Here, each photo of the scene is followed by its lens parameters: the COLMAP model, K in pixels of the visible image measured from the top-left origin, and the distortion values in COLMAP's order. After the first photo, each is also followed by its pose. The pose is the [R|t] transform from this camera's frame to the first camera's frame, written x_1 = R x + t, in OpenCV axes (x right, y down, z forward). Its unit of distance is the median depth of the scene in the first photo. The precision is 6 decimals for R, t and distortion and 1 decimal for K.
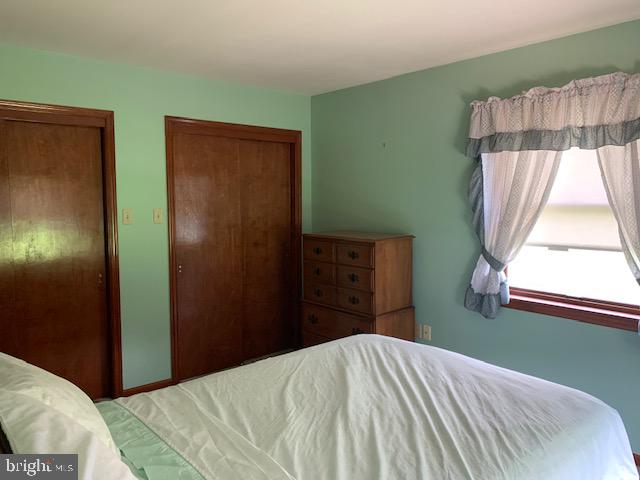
lens RADIAL K [[485.3, 0, 321.3], [0, 485.3, 239.5], [0, 0, 1]] dist [0.057680, -0.074644]
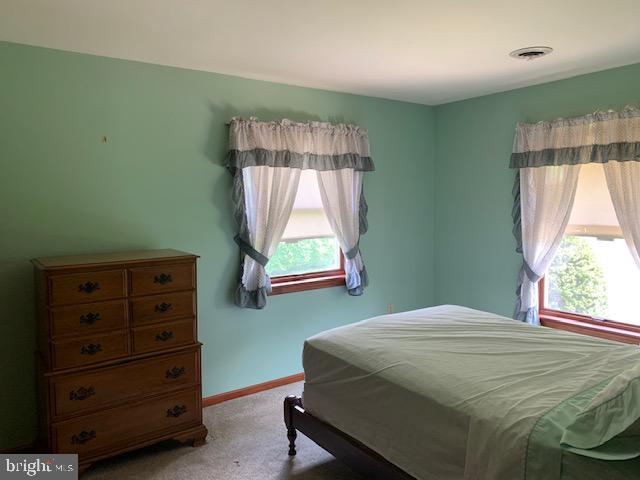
lens RADIAL K [[485.3, 0, 321.1], [0, 485.3, 238.3], [0, 0, 1]] dist [0.057680, -0.074644]
pose [[0.080744, -0.075576, 0.993866, -0.805068], [0.107659, 0.991949, 0.066684, -0.066935], [-0.990904, 0.101614, 0.088231, 0.770100]]
